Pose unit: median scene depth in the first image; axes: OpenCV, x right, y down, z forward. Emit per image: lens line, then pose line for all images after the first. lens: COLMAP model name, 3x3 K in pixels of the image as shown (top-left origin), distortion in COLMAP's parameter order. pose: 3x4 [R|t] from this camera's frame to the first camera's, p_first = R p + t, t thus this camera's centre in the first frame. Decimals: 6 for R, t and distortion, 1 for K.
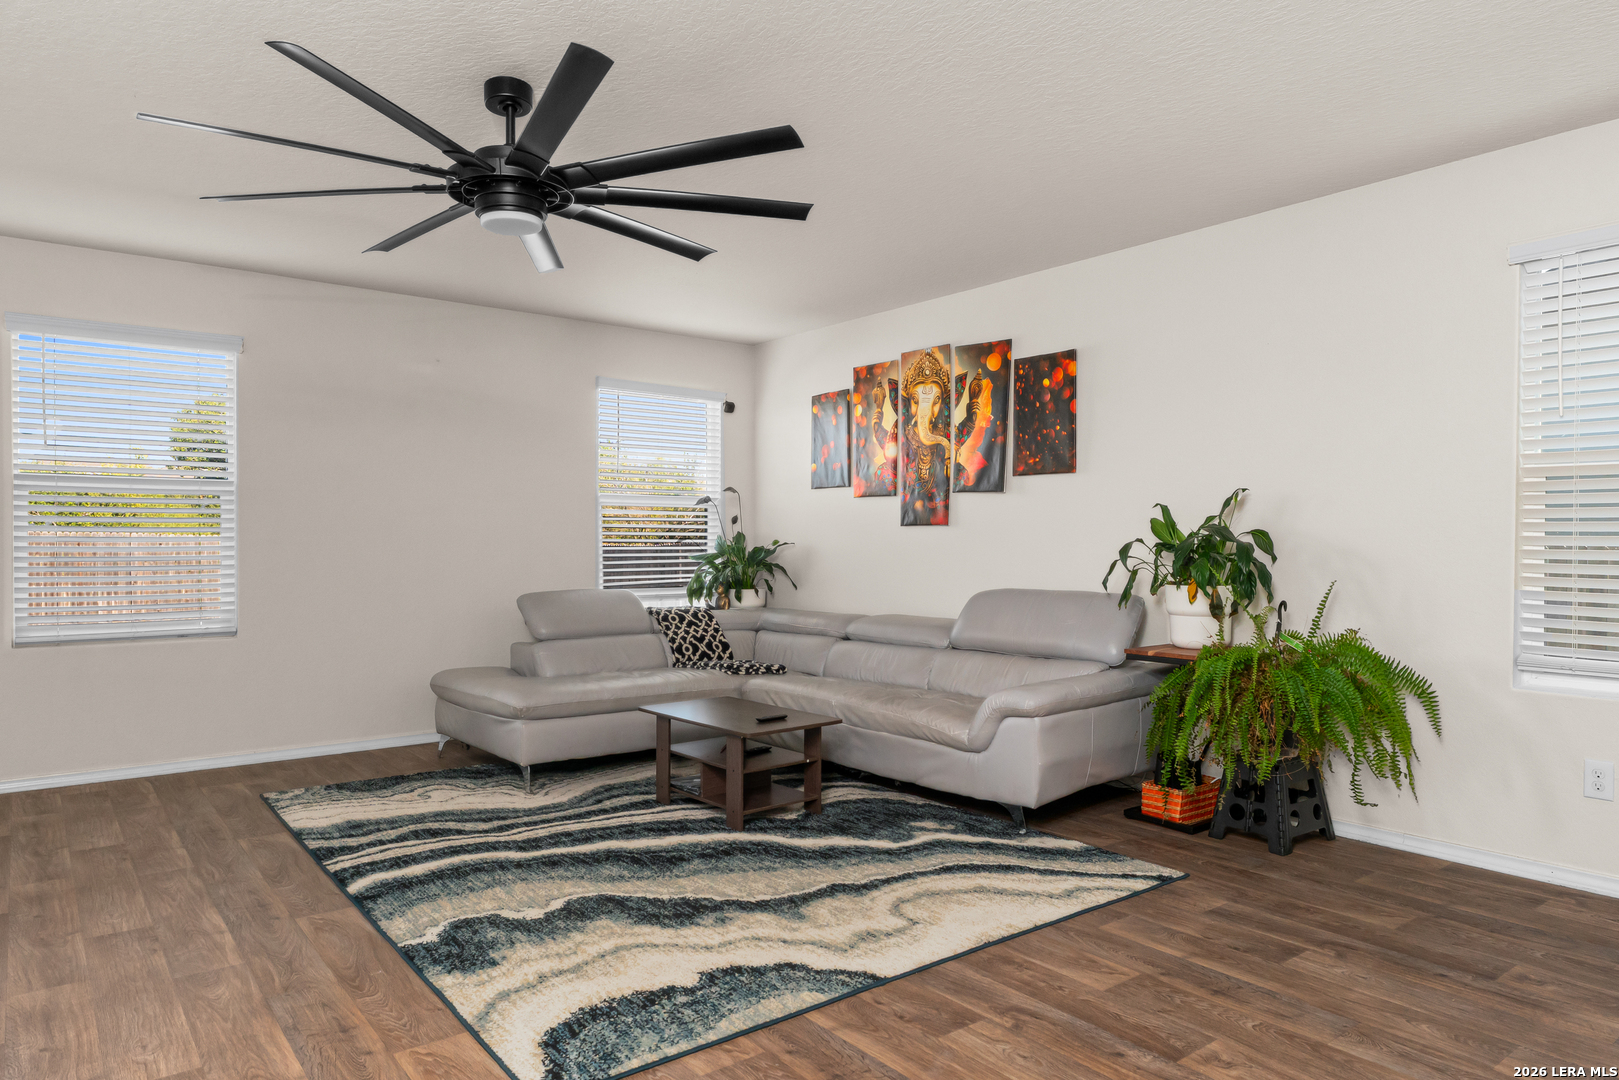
lens RADIAL K [[1004.1, 0, 818.0], [0, 1004.1, 573.9], [0, 0, 1]] dist [0.000207, -0.001691]
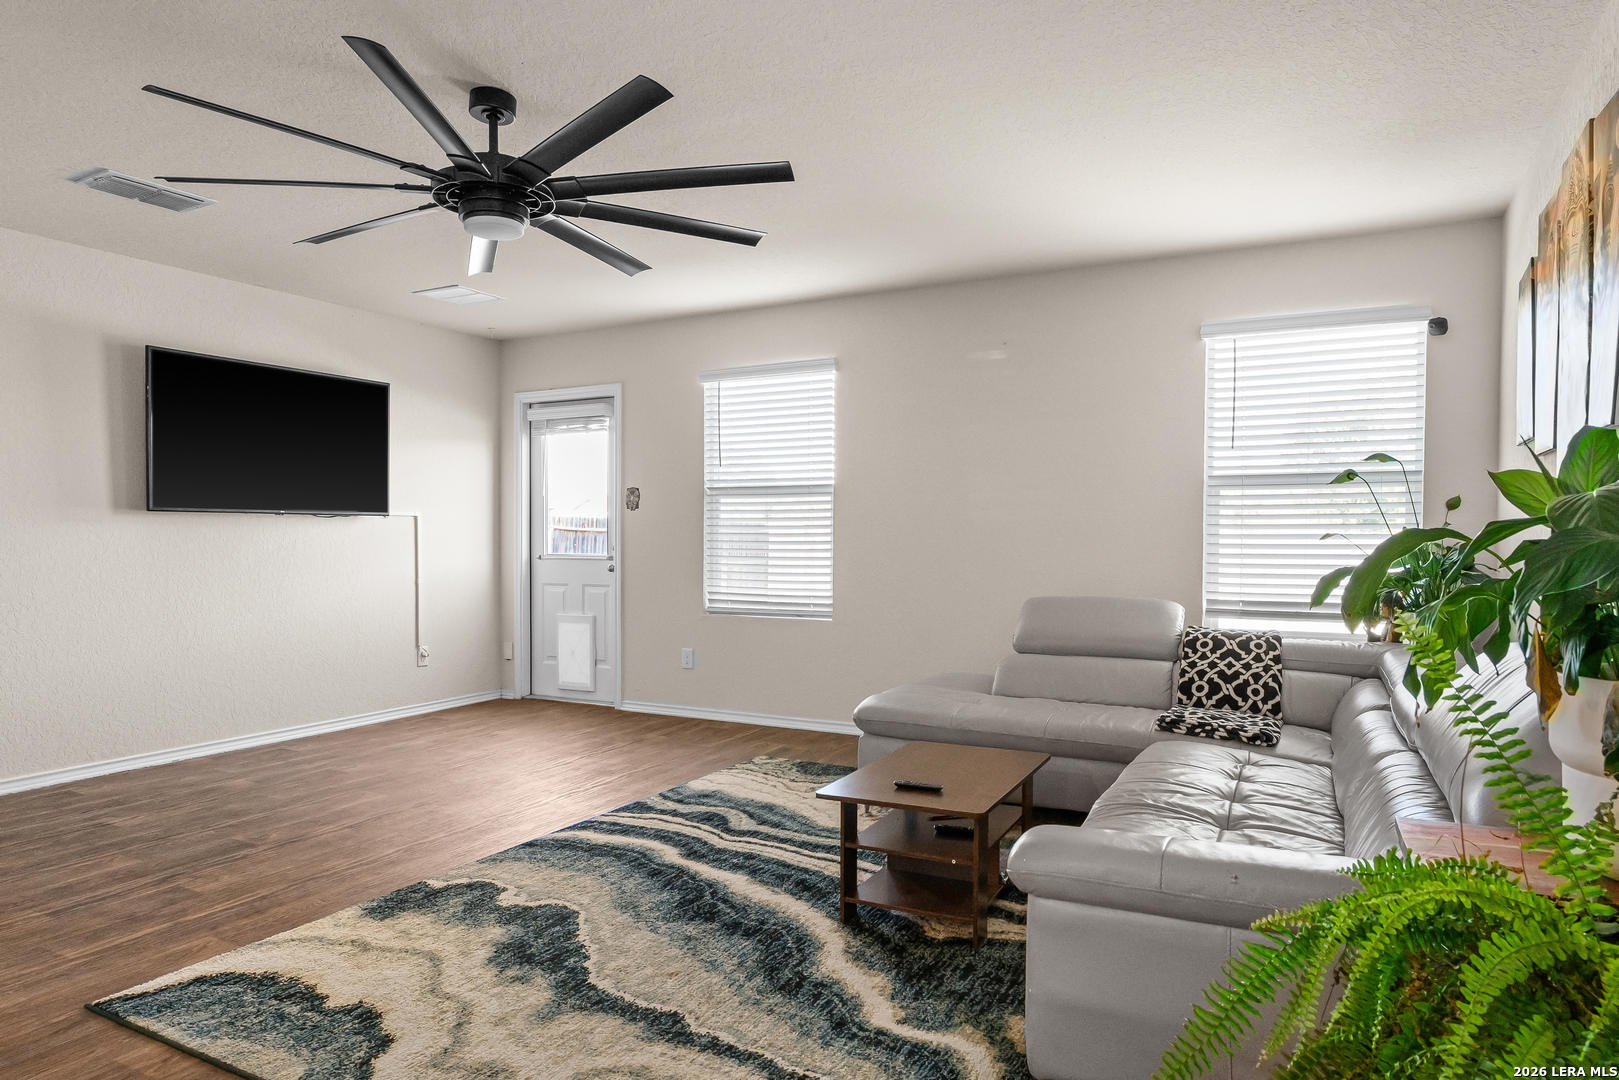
lens RADIAL K [[1004.1, 0, 818.5], [0, 1004.1, 569.9], [0, 0, 1]] dist [0.000207, -0.001691]
pose [[0.401015, 0.029136, -0.915608, 0.620682], [-0.030965, 0.999354, 0.018239, -0.020390], [0.915548, 0.021037, 0.401658, 0.706651]]
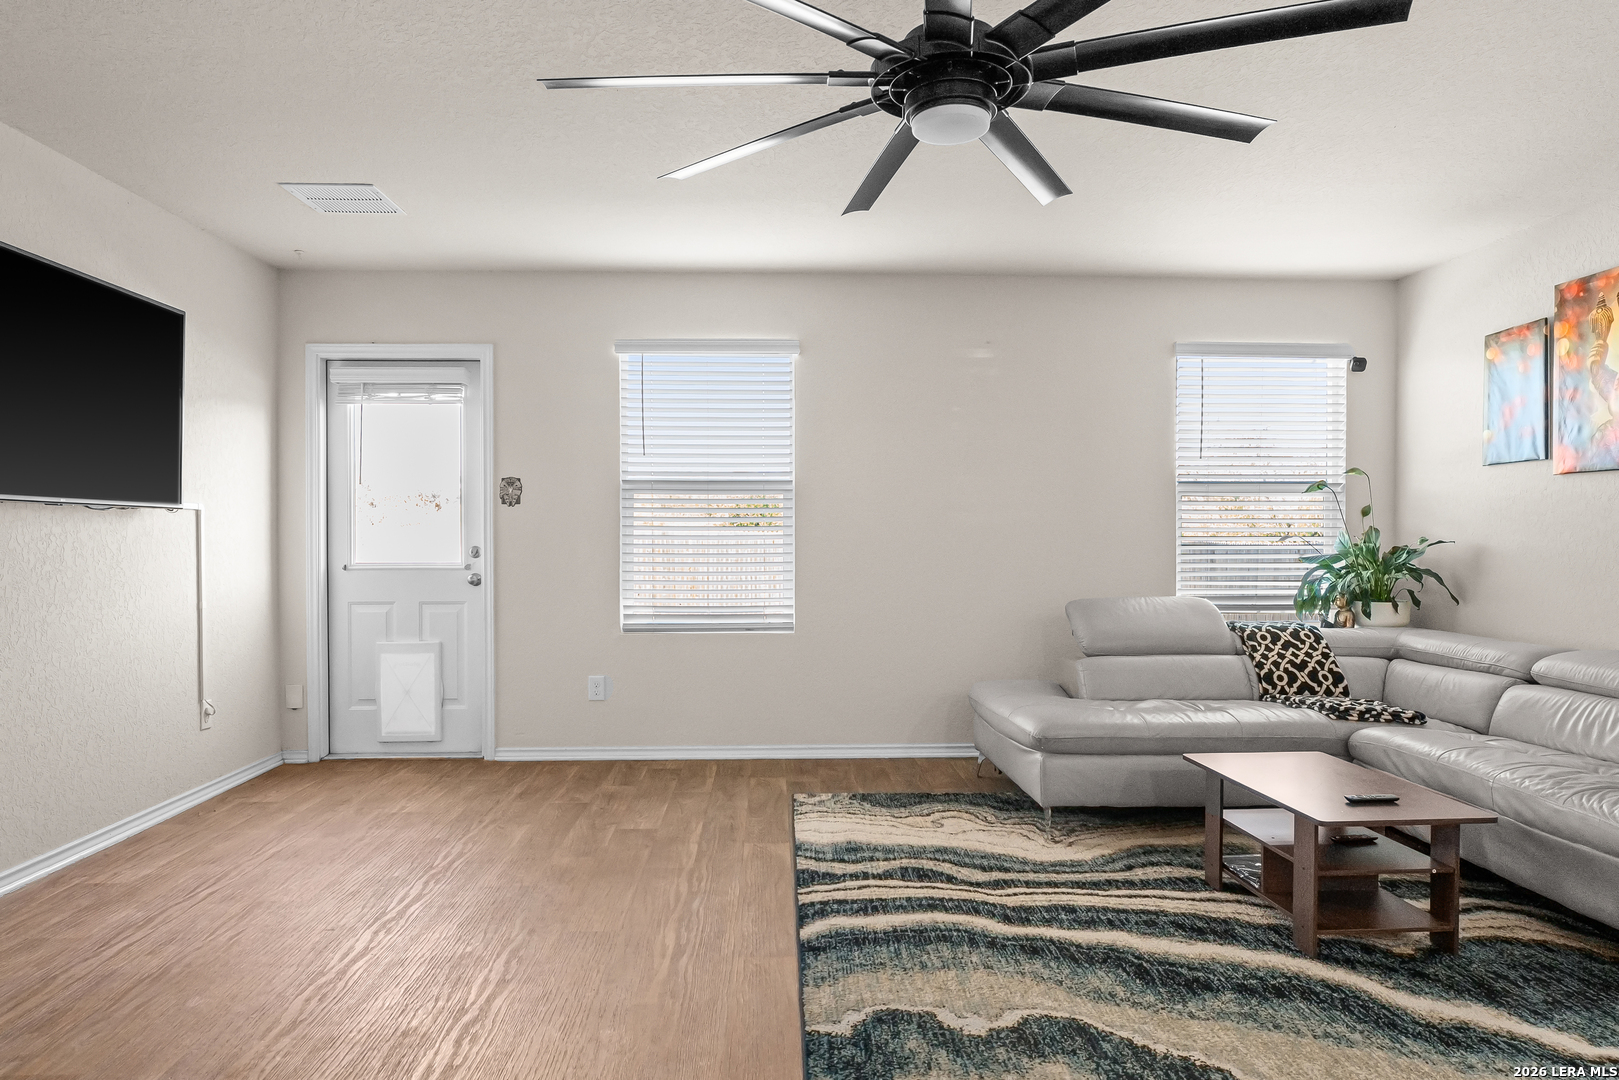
lens RADIAL K [[1004.1, 0, 817.0], [0, 1004.1, 555.1], [0, 0, 1]] dist [0.000207, -0.001691]
pose [[0.809123, 0.007919, -0.587586, 0.052396], [-0.018080, 0.999771, -0.011422, -0.006465], [0.587362, 0.019866, 0.809081, 0.248278]]
